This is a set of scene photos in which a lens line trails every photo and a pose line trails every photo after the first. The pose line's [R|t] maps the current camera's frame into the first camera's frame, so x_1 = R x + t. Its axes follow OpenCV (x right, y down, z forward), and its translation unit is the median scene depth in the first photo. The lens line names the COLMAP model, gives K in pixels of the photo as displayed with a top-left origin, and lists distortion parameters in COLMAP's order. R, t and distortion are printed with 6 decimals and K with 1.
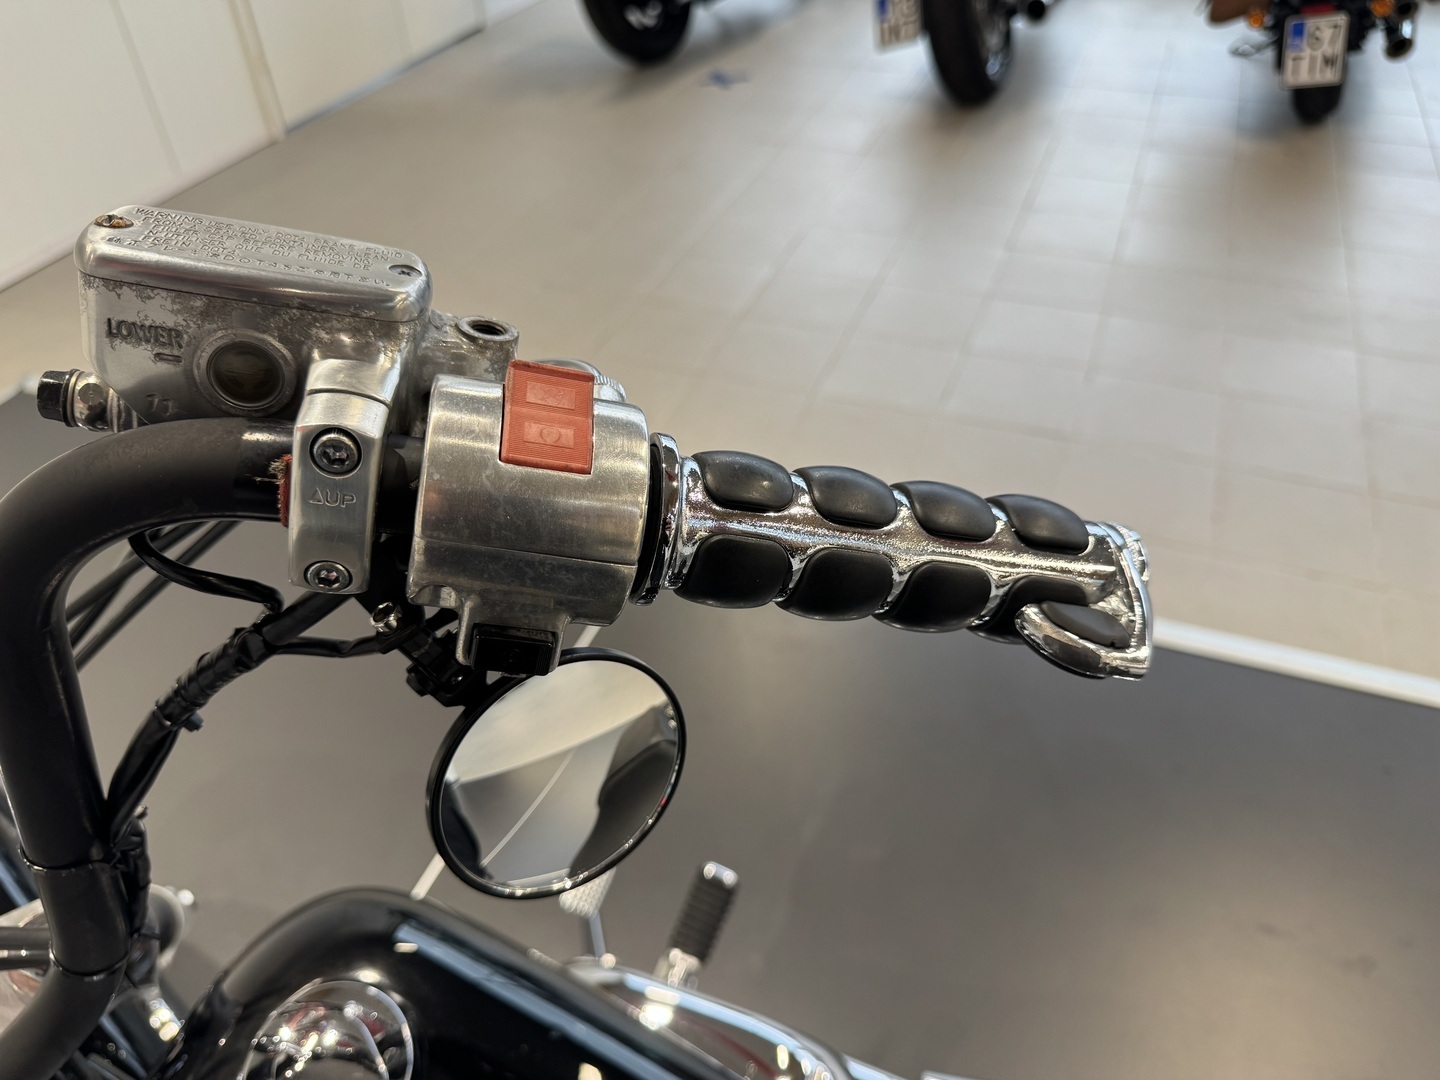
lens RADIAL K [[1023.6, 0, 720.0], [0, 1023.6, 540.0], [0, 0, 1]] dist [-0.001399, -0.000407]
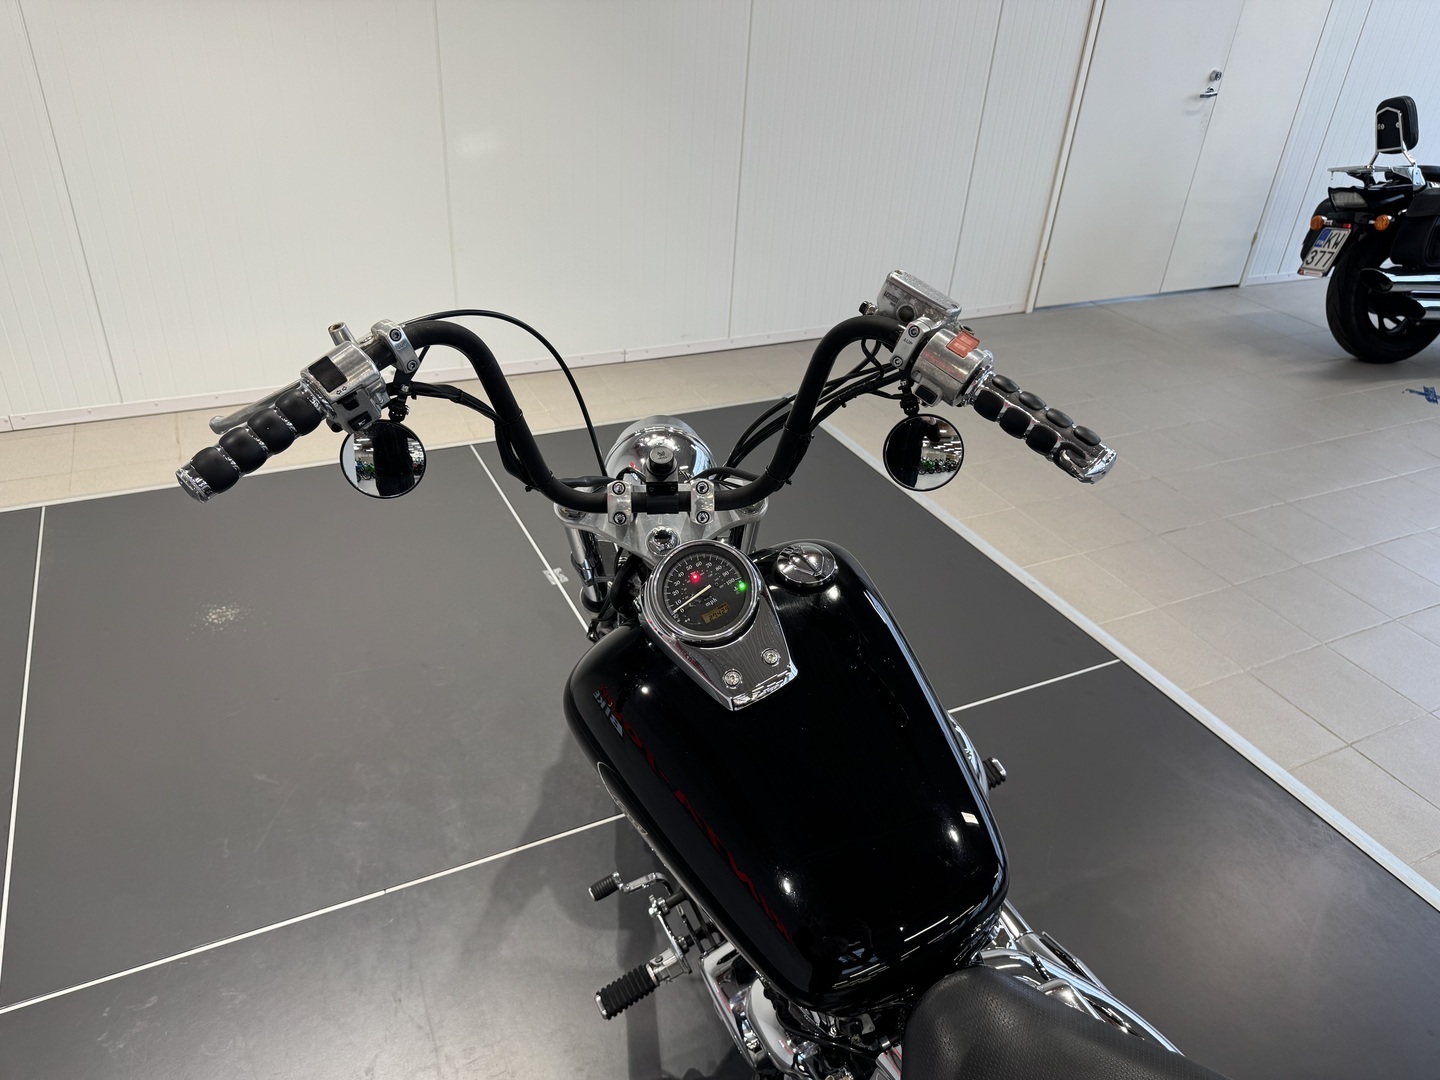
lens RADIAL K [[1023.6, 0, 720.0], [0, 1023.6, 540.0], [0, 0, 1]] dist [-0.001399, -0.000407]
pose [[0.721705, 0.422242, -0.548501, 1.454450], [-0.515551, 0.856651, -0.018892, 0.965243], [0.461896, 0.296414, 0.835937, -2.229992]]
